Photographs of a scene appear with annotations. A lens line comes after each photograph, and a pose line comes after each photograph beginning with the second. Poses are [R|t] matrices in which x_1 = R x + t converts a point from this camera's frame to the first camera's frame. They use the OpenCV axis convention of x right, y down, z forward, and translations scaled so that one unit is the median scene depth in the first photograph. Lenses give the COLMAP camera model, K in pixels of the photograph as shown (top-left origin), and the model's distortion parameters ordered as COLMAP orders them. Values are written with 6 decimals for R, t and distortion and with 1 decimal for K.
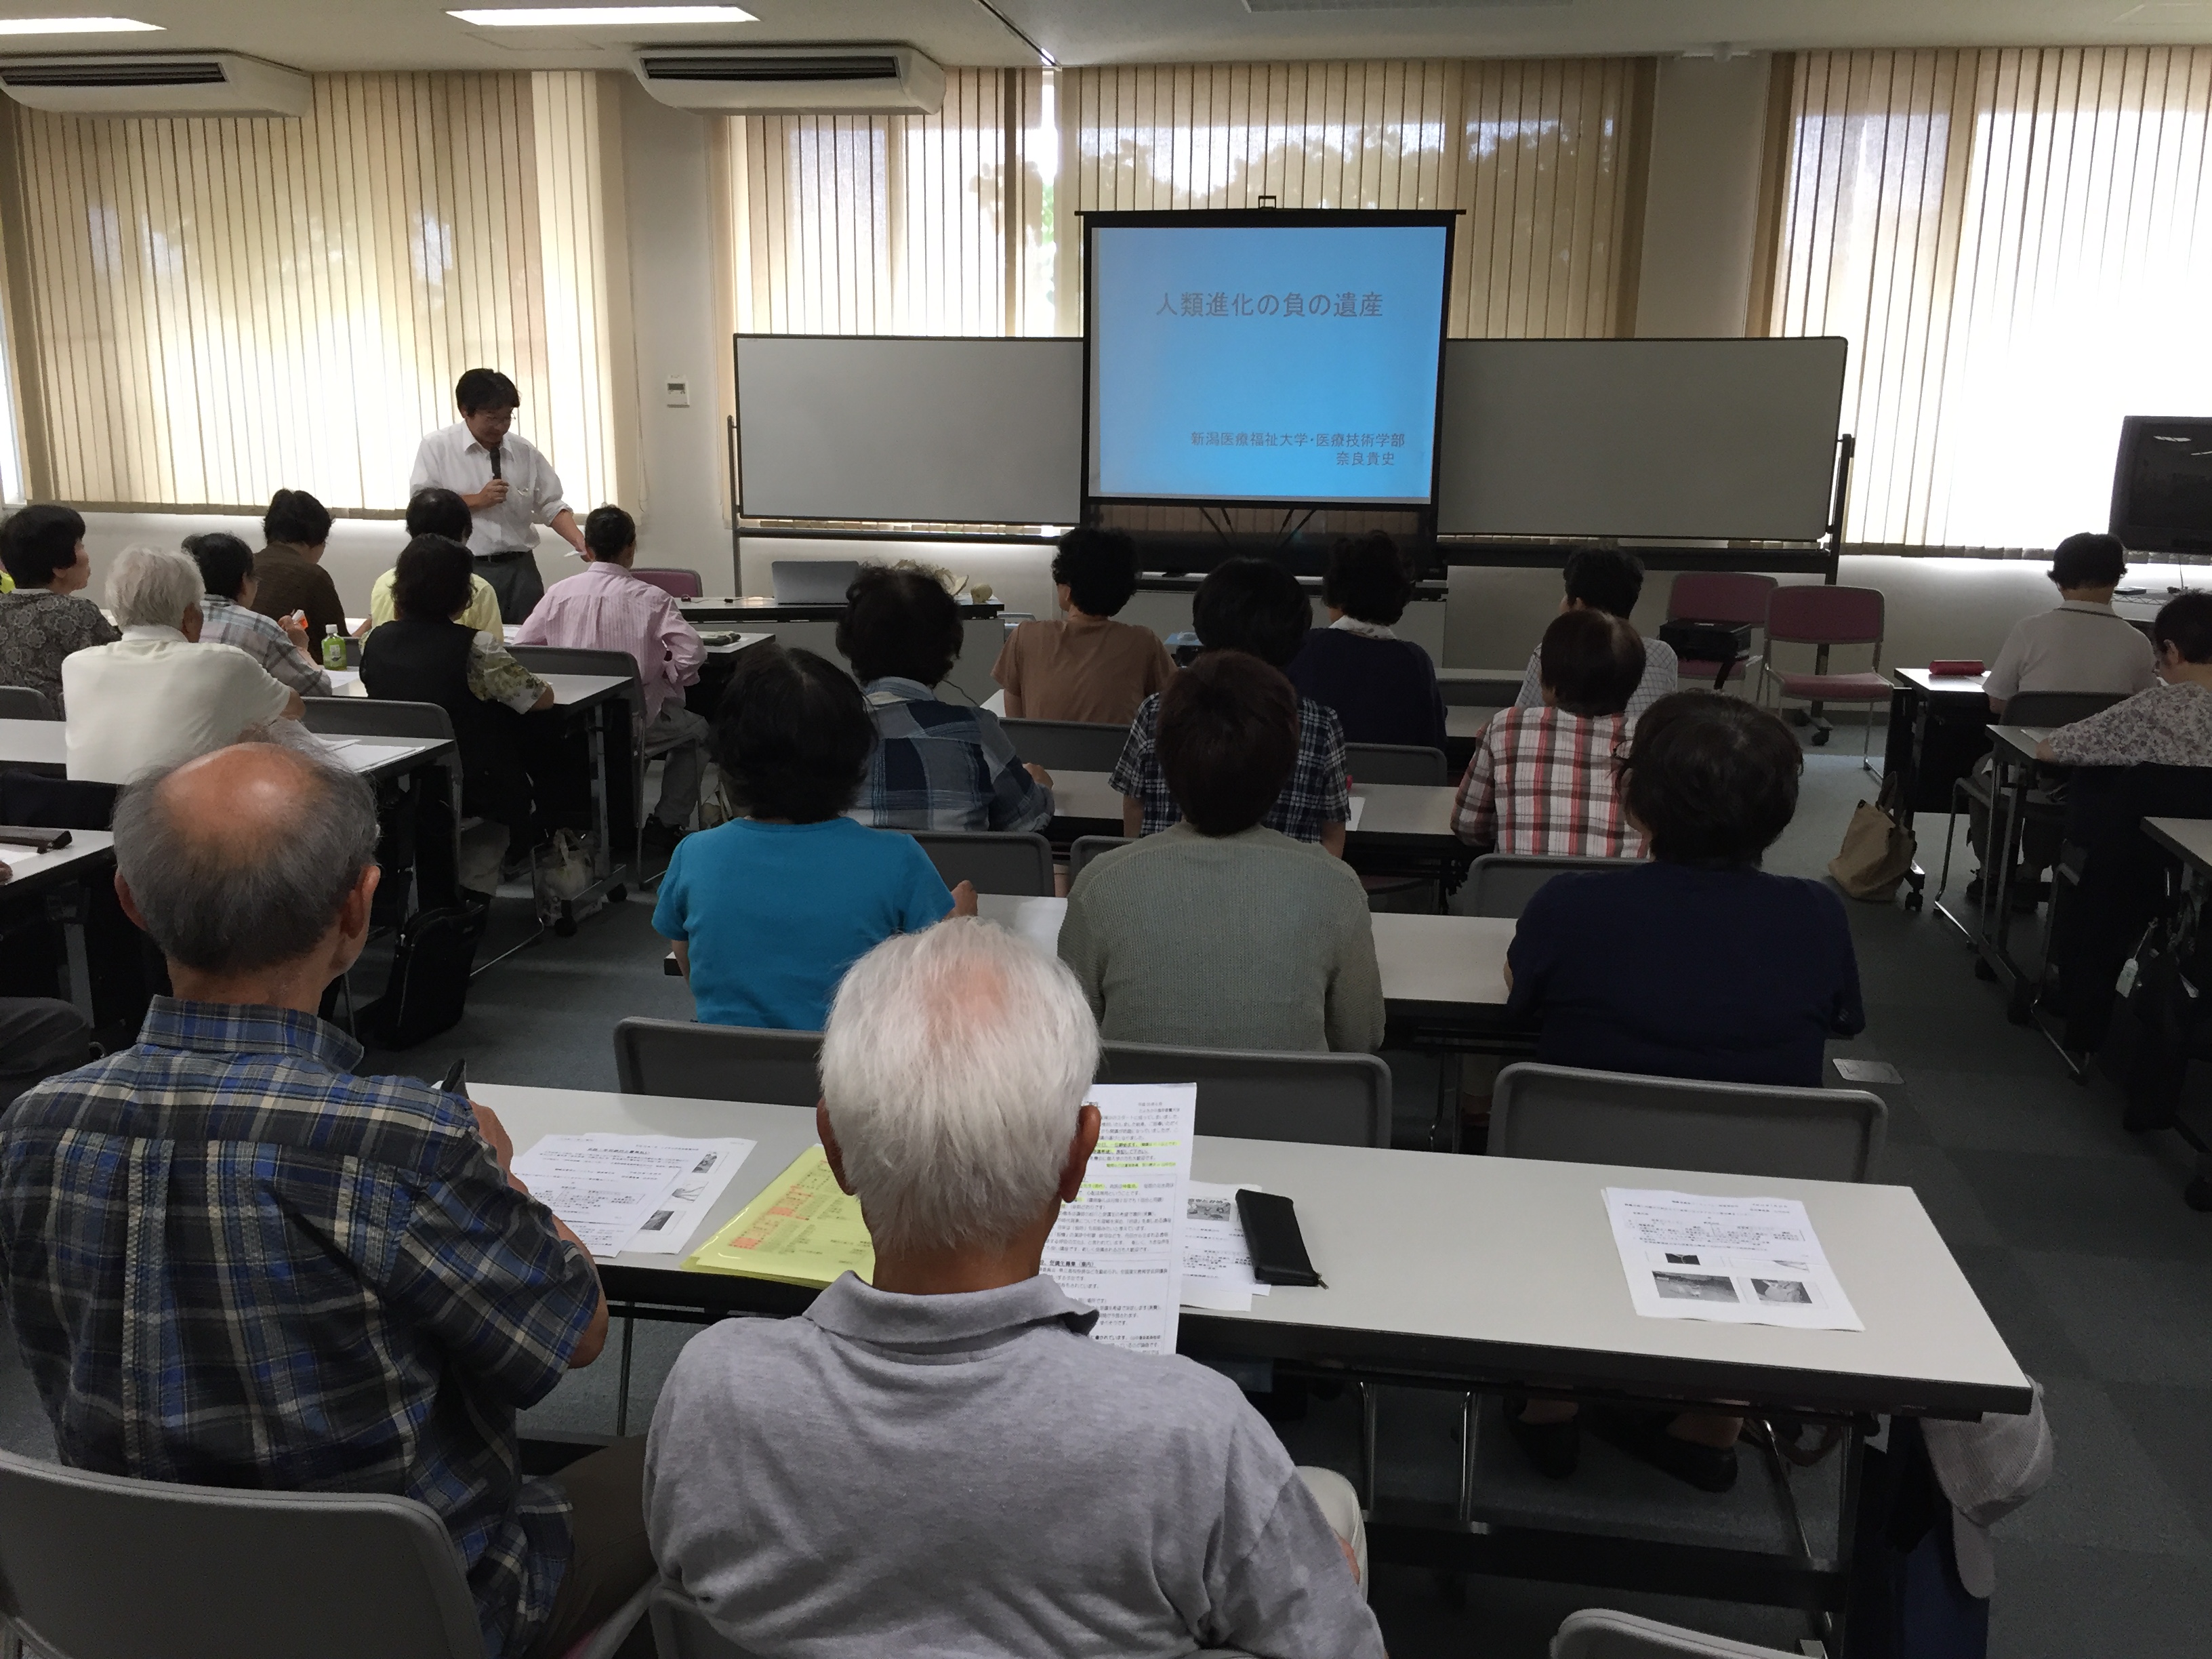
lens RADIAL K [[1887.6, 0, 1105.1], [0, 1887.6, 829.0], [0, 0, 1]] dist [0.043663, -0.007716]
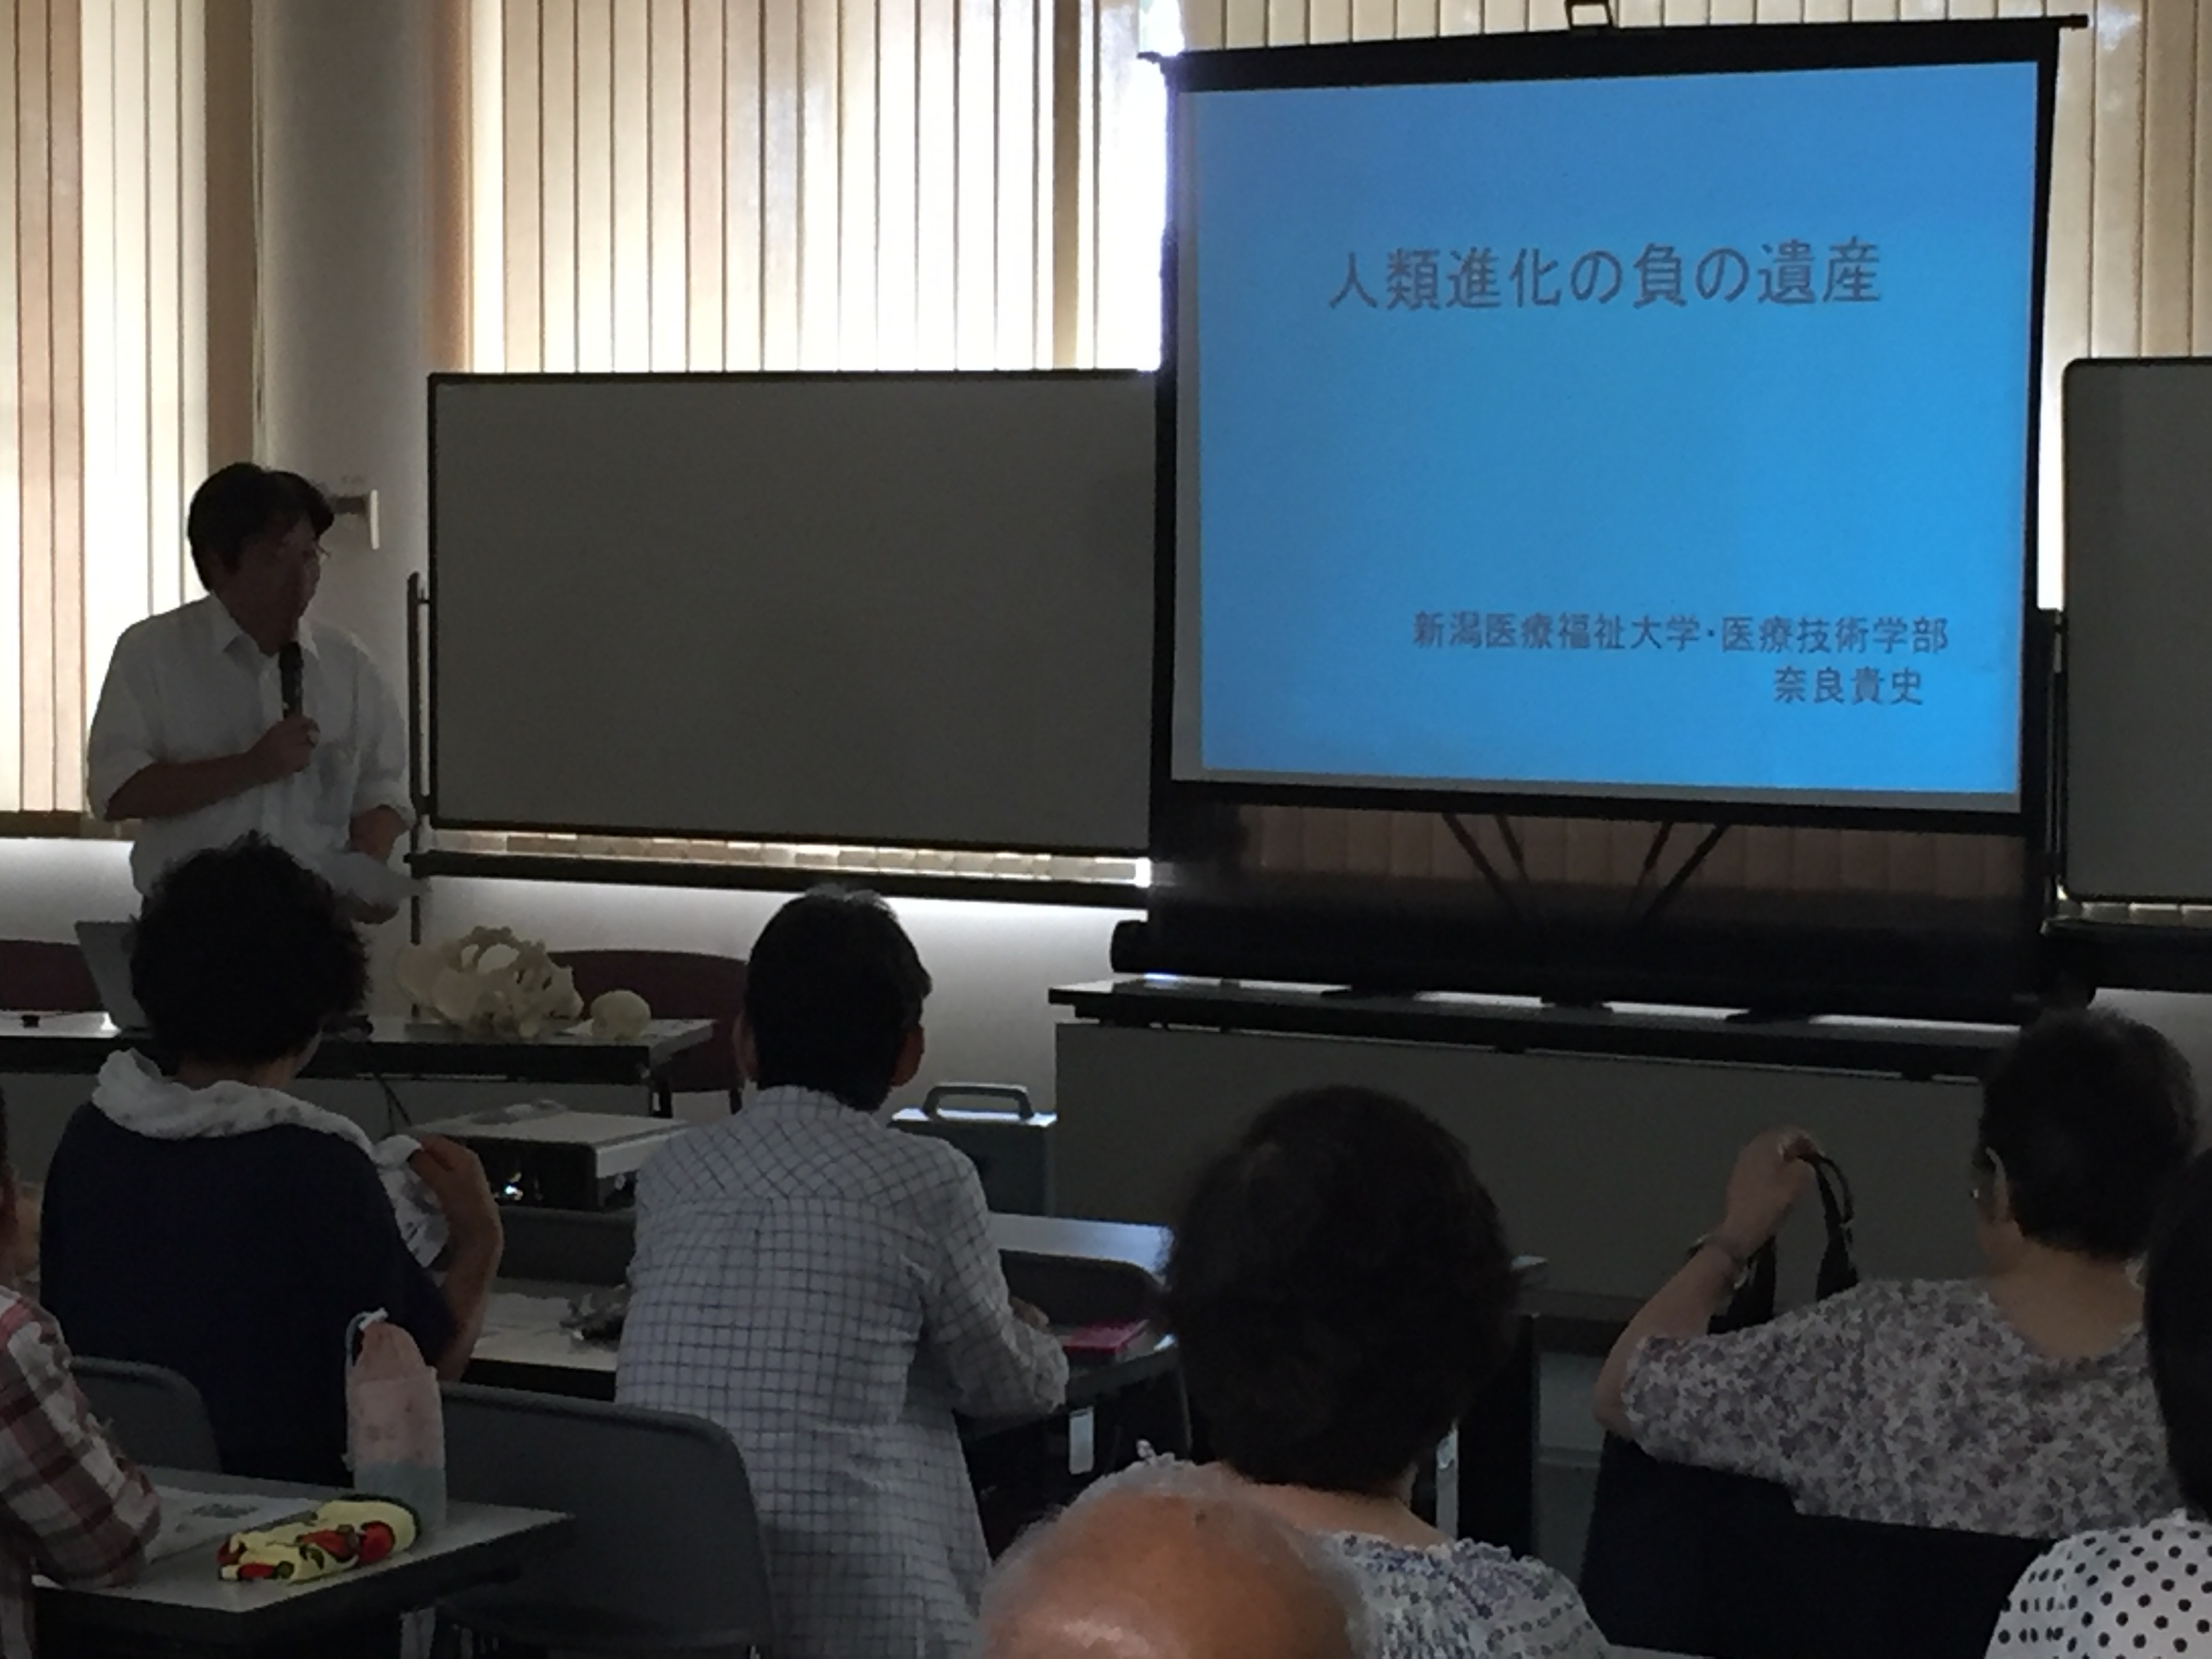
lens RADIAL K [[5765.4, 0, 1105.4], [0, 5765.4, 830.4], [0, 0, 1]] dist [-0.012505, 0.000000]
pose [[0.924164, 0.016048, -0.381659, 0.424313], [-0.082397, 0.983972, -0.158144, 0.015018], [0.373004, 0.177599, 0.910674, -0.039694]]
